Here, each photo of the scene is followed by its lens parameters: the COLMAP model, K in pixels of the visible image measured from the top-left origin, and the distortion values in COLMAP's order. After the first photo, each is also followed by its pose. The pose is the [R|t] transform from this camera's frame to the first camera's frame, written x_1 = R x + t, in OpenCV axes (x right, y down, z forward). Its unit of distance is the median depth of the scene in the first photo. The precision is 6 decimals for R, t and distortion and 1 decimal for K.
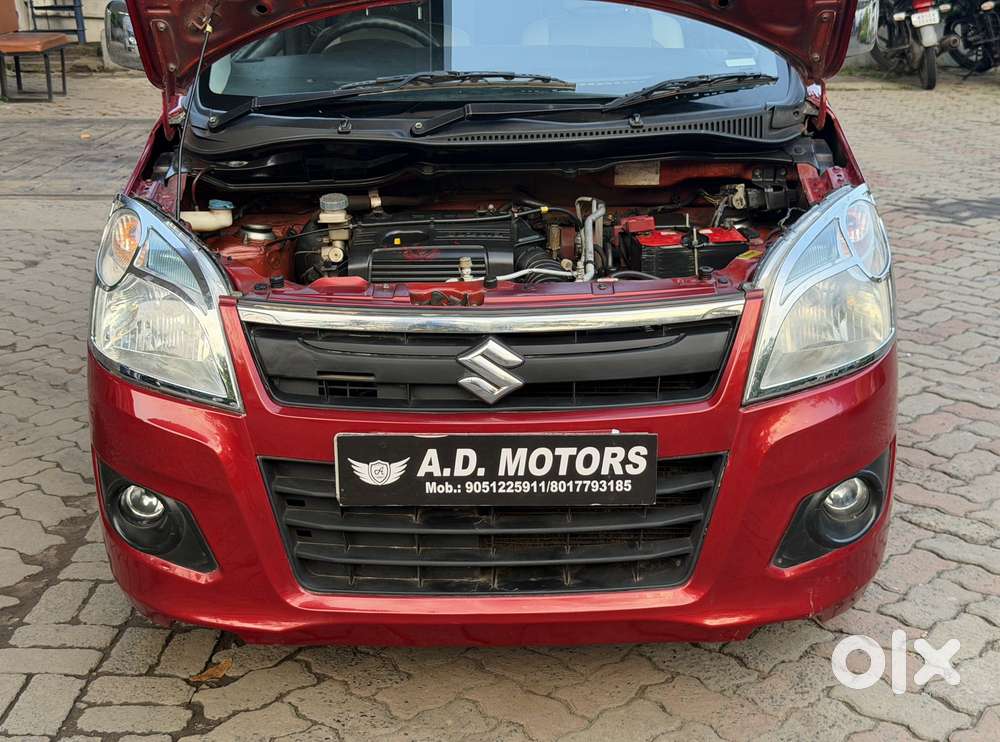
lens RADIAL K [[1424.9, 0, 500.5], [0, 1424.9, 389.0], [0, 0, 1]] dist [0.137409, -0.016084]
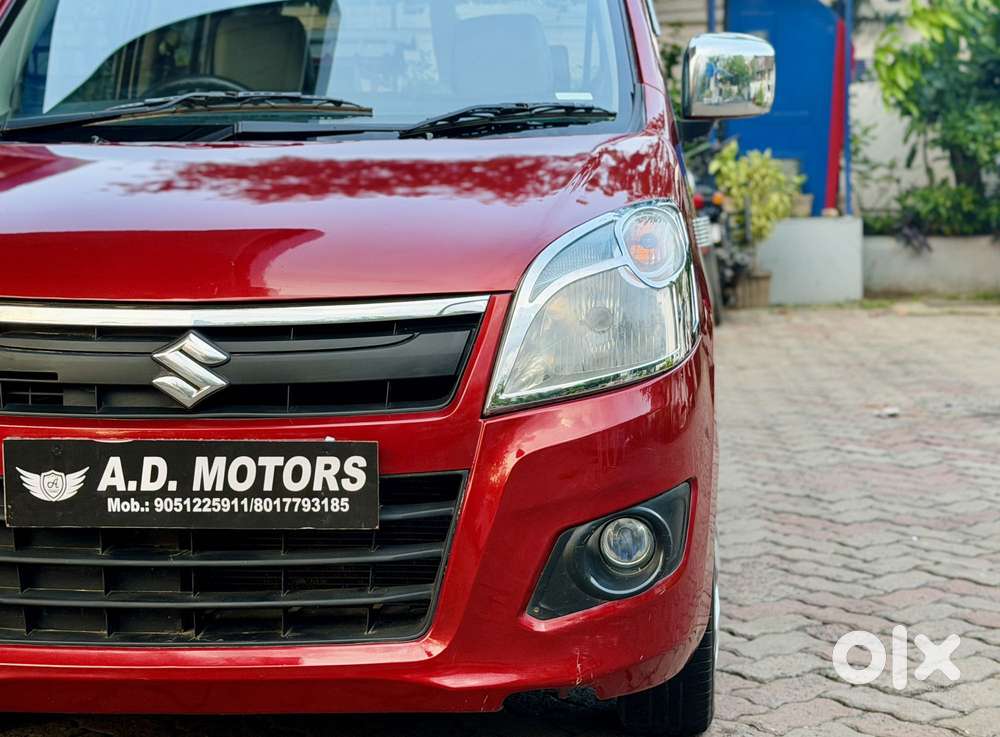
lens RADIAL K [[1865.0, 0, 514.9], [0, 1865.0, 397.3], [0, 0, 1]] dist [0.143732, 0.248341]
pose [[0.998406, 0.011393, -0.055273, 0.250650], [-0.021688, 0.981661, -0.189397, 0.213008], [0.052101, 0.190294, 0.980344, -0.095563]]
